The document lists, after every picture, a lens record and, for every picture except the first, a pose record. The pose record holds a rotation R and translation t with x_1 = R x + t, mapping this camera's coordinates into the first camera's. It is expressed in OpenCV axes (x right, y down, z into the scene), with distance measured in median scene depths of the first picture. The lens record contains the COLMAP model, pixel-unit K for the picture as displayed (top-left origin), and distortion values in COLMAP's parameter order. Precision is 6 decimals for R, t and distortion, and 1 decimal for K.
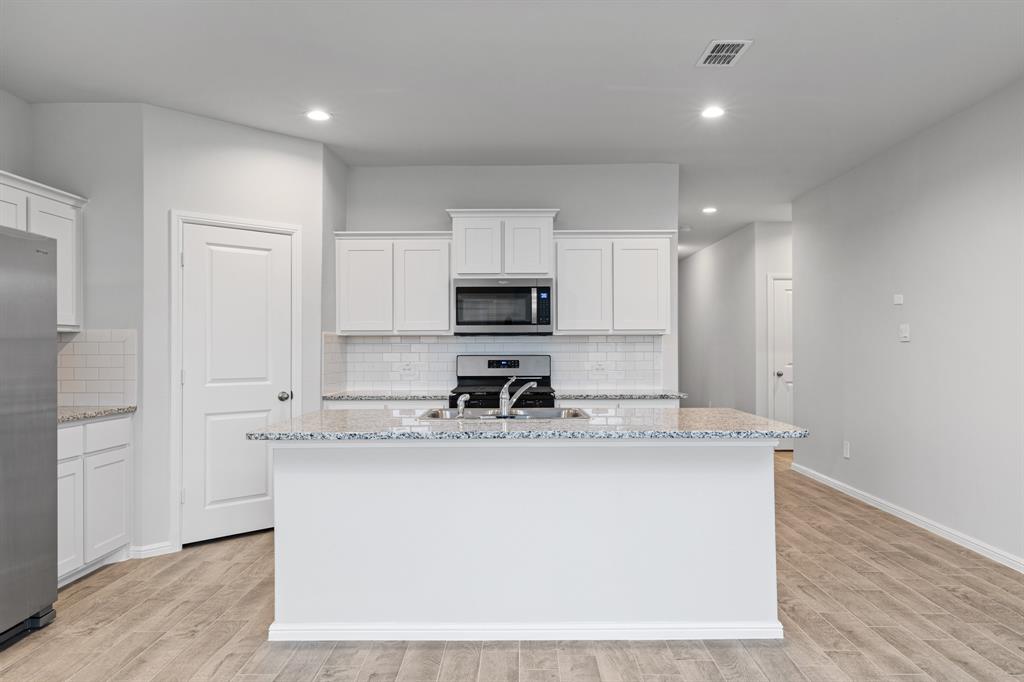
lens RADIAL K [[691.9, 0, 514.4], [0, 691.9, 348.3], [0, 0, 1]] dist [-0.001787, 0.007275]
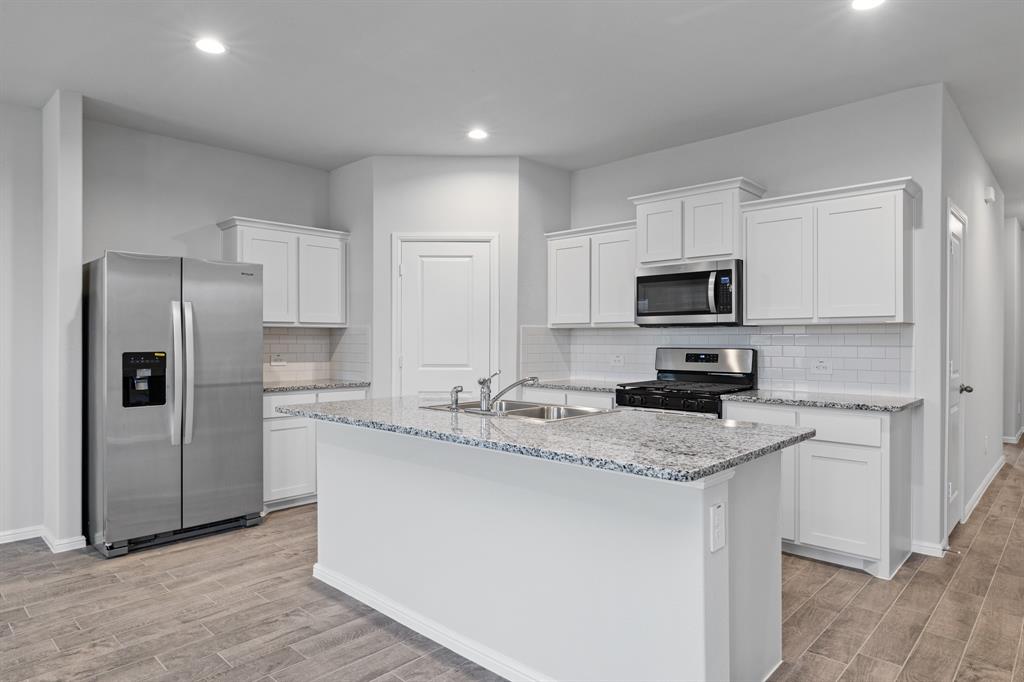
lens RADIAL K [[615.0, 0, 507.8], [0, 615.0, 338.4], [0, 0, 1]] dist [0.005946, -0.000742]
pose [[0.724098, 0.002787, -0.689691, 0.407713], [-0.003279, 0.999994, 0.000599, -0.002720], [0.689689, 0.001828, 0.724104, 0.273977]]
